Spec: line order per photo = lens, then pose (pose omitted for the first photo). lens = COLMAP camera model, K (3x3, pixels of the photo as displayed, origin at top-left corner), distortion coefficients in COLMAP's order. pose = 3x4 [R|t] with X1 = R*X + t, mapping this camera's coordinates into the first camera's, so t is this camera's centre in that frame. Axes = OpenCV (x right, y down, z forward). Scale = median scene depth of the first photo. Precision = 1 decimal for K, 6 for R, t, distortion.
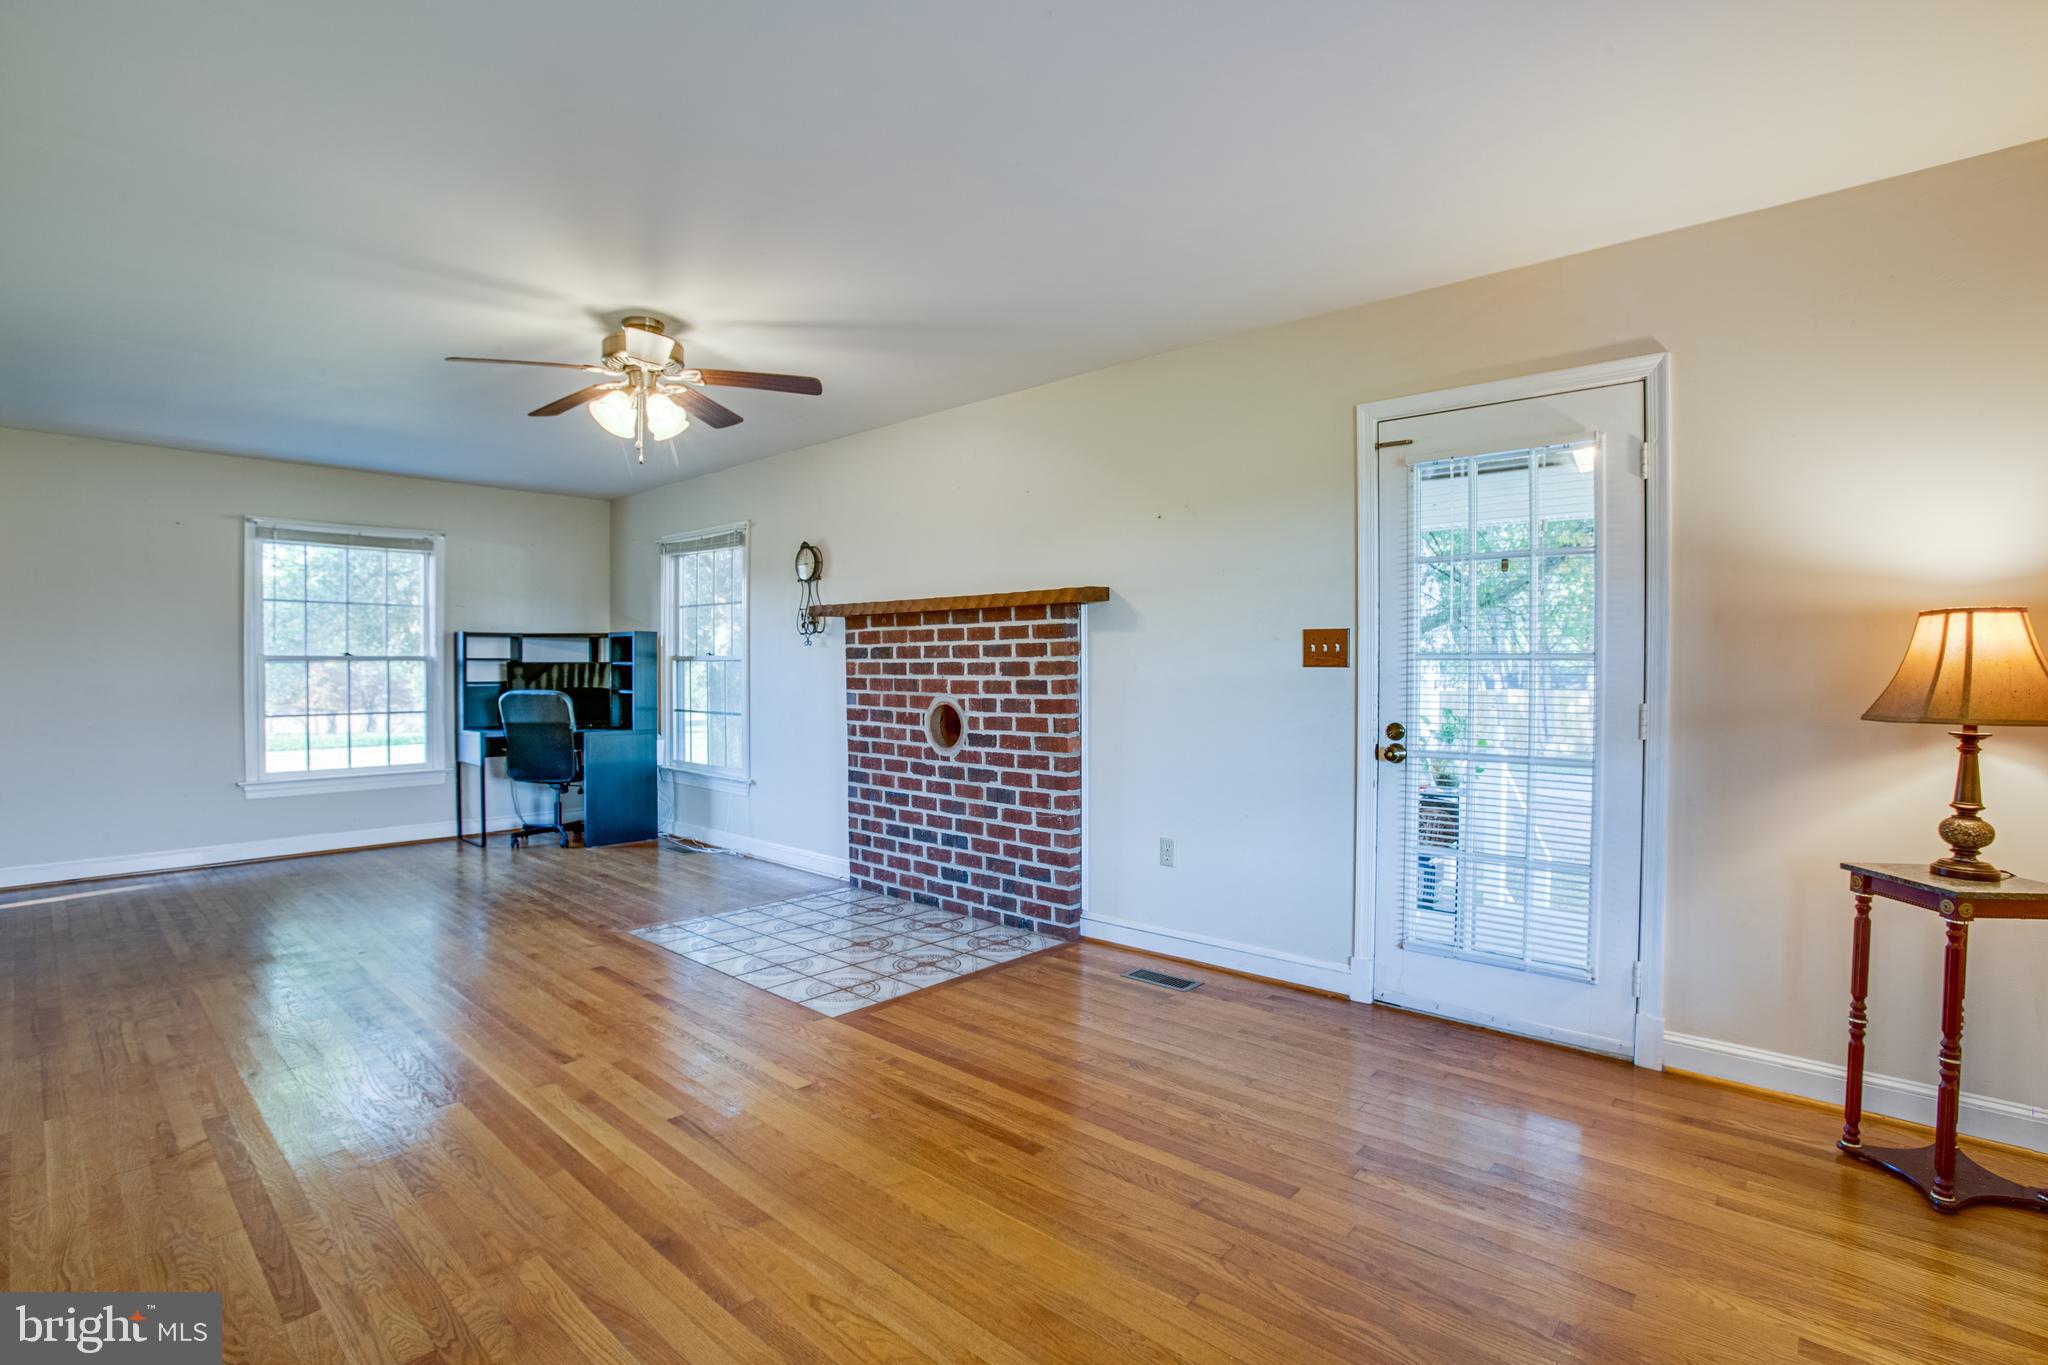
lens RADIAL K [[934.2, 0, 1027.0], [0, 934.2, 681.6], [0, 0, 1]] dist [-0.048633, 0.005656]
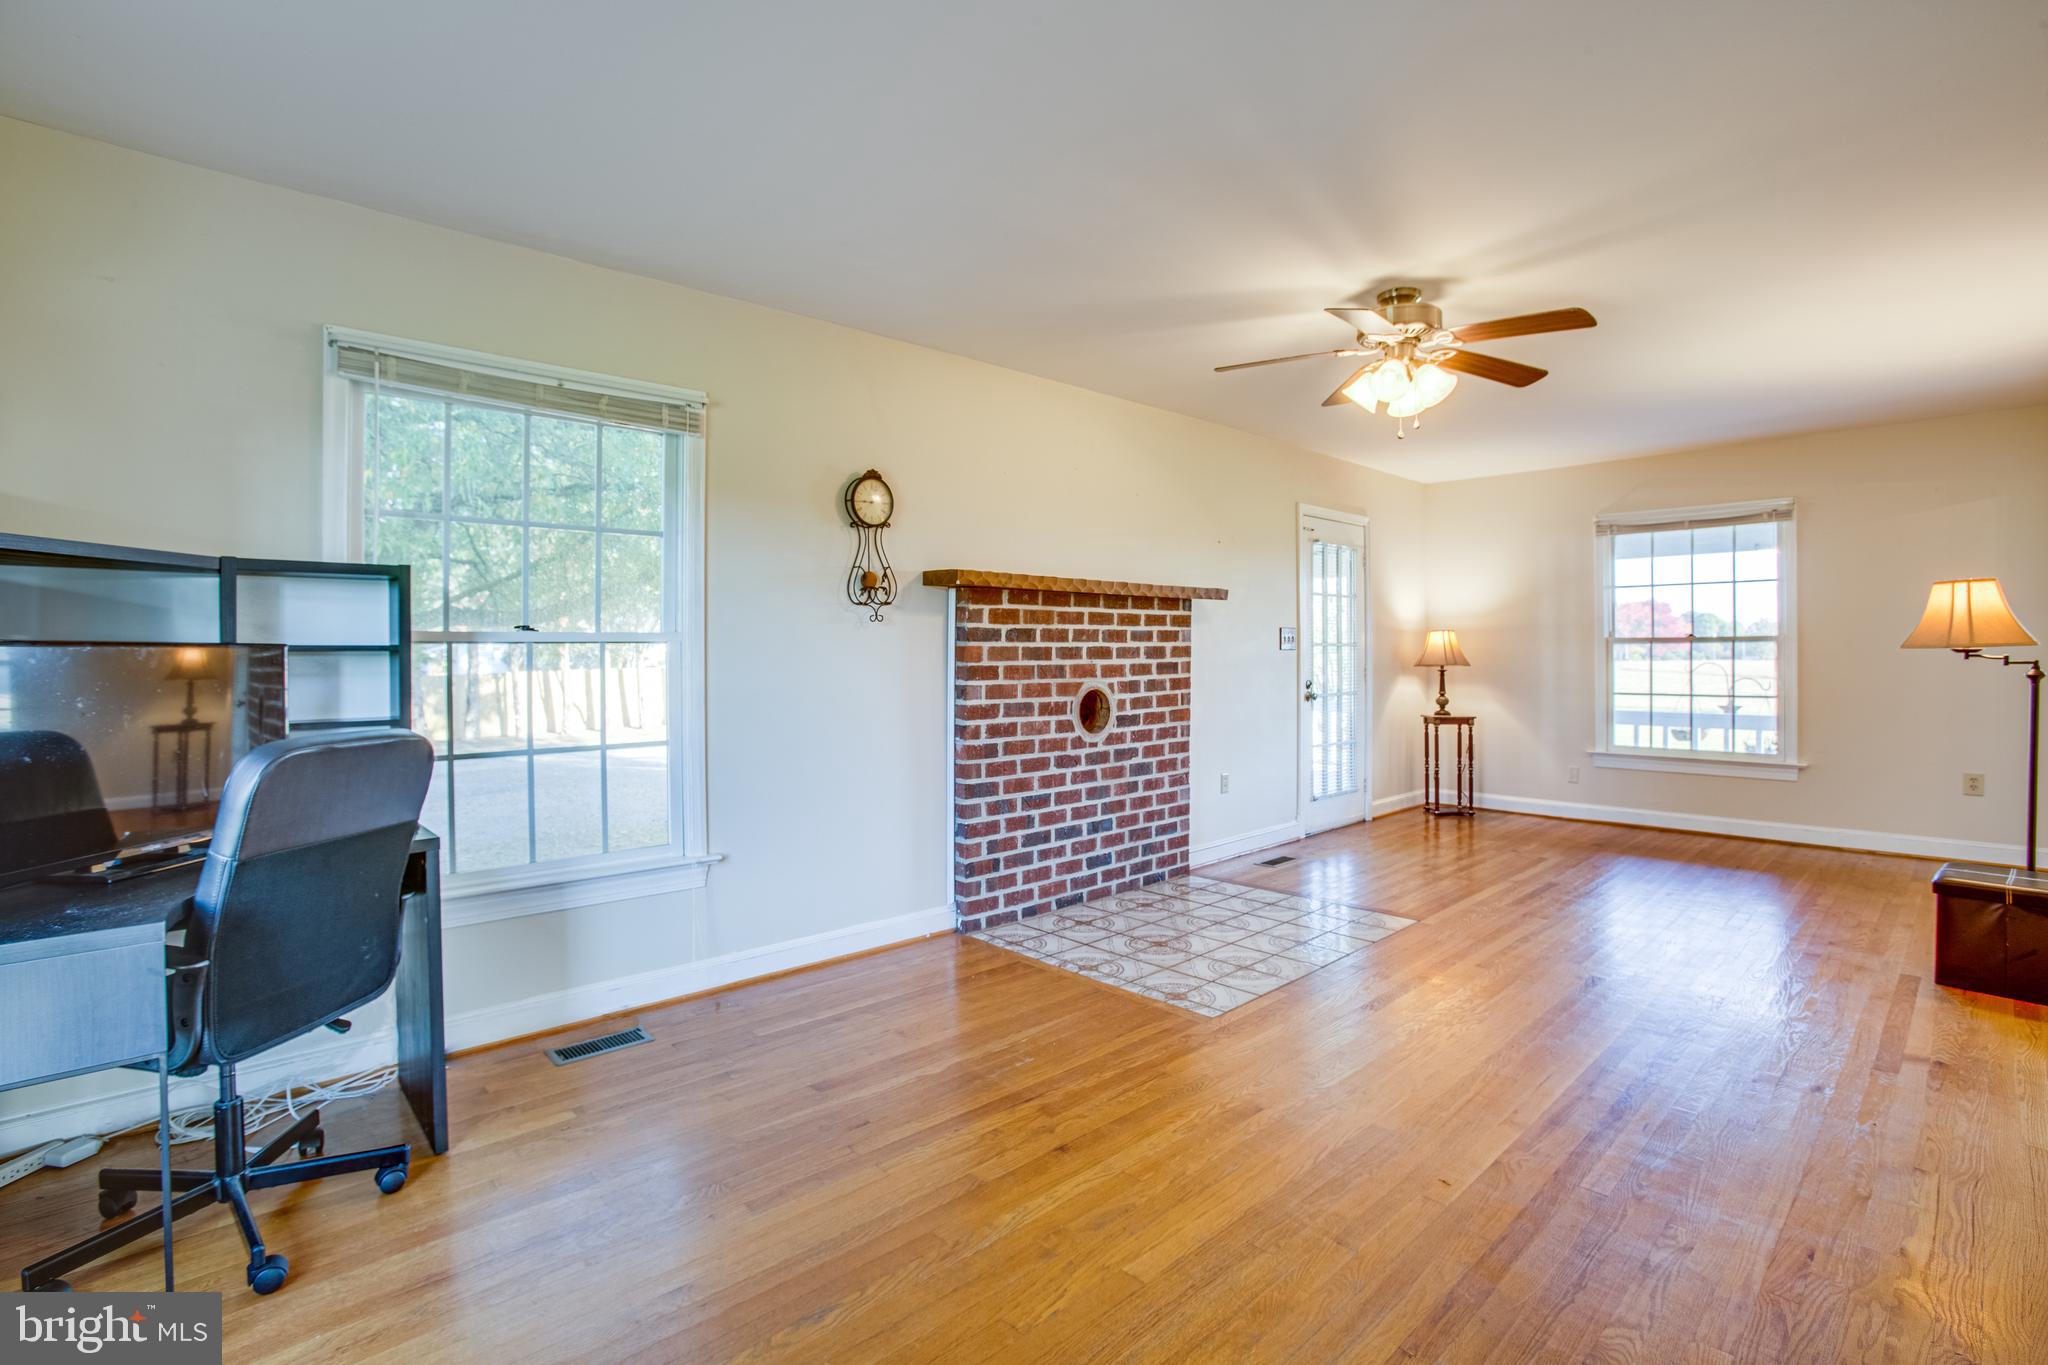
lens RADIAL K [[934.2, 0, 990.5], [0, 934.2, 654.7], [0, 0, 1]] dist [-0.048633, 0.005656]
pose [[0.127666, -0.006230, 0.991798, -1.073861], [0.020386, 0.999785, 0.003656, -0.017901], [-0.991608, 0.019752, 0.127766, 0.982769]]
